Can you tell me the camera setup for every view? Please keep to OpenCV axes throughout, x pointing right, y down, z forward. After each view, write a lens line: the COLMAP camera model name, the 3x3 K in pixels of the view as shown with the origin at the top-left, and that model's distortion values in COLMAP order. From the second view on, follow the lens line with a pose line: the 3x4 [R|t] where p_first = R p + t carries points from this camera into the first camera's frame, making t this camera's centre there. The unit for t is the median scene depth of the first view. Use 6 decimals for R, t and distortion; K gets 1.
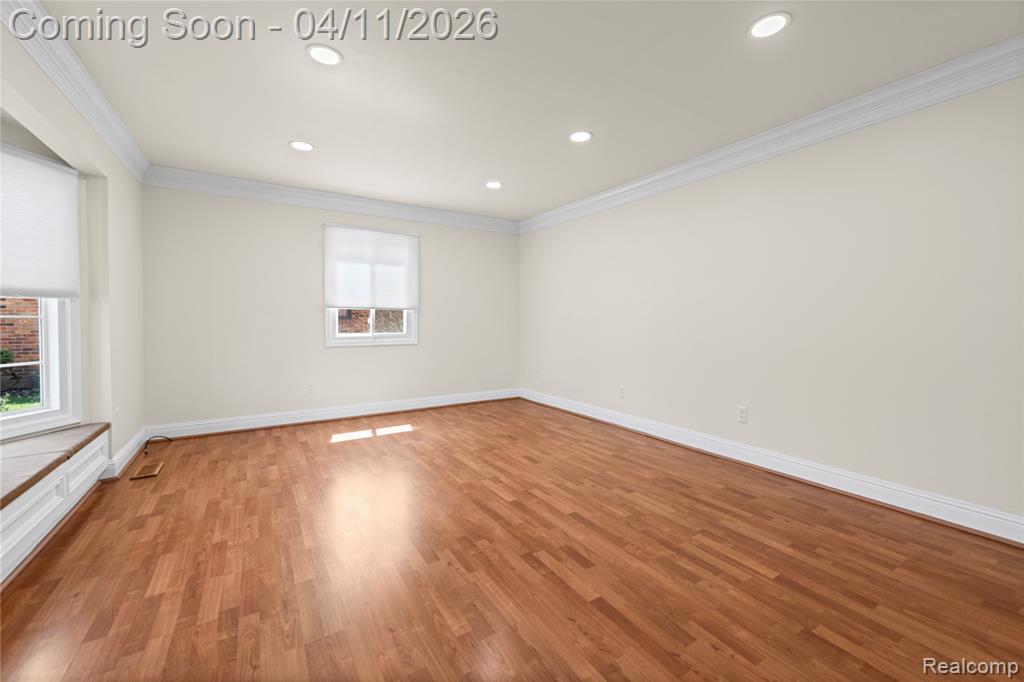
lens RADIAL K [[410.1, 0, 510.2], [0, 410.1, 325.8], [0, 0, 1]] dist [-0.000089, -0.000042]
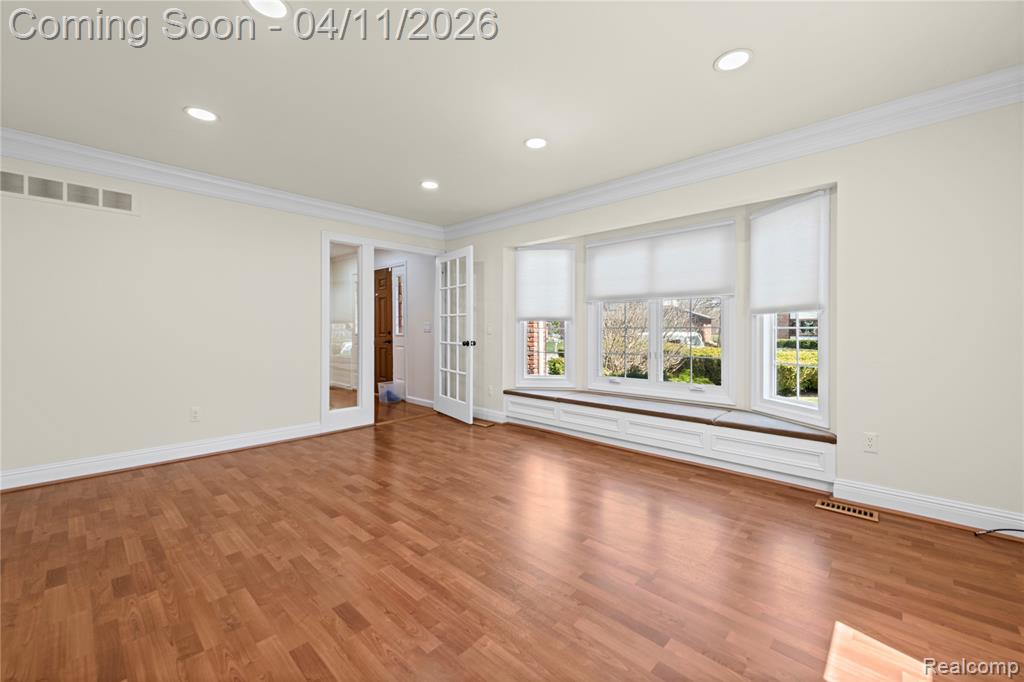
lens RADIAL K [[410.1, 0, 510.2], [0, 410.1, 325.8], [0, 0, 1]] dist [-0.000089, -0.000042]
pose [[-0.967909, -0.004537, -0.251259, -0.009803], [-0.006729, 0.999946, 0.007867, -0.029235], [0.251210, 0.009305, -0.967888, 1.944349]]
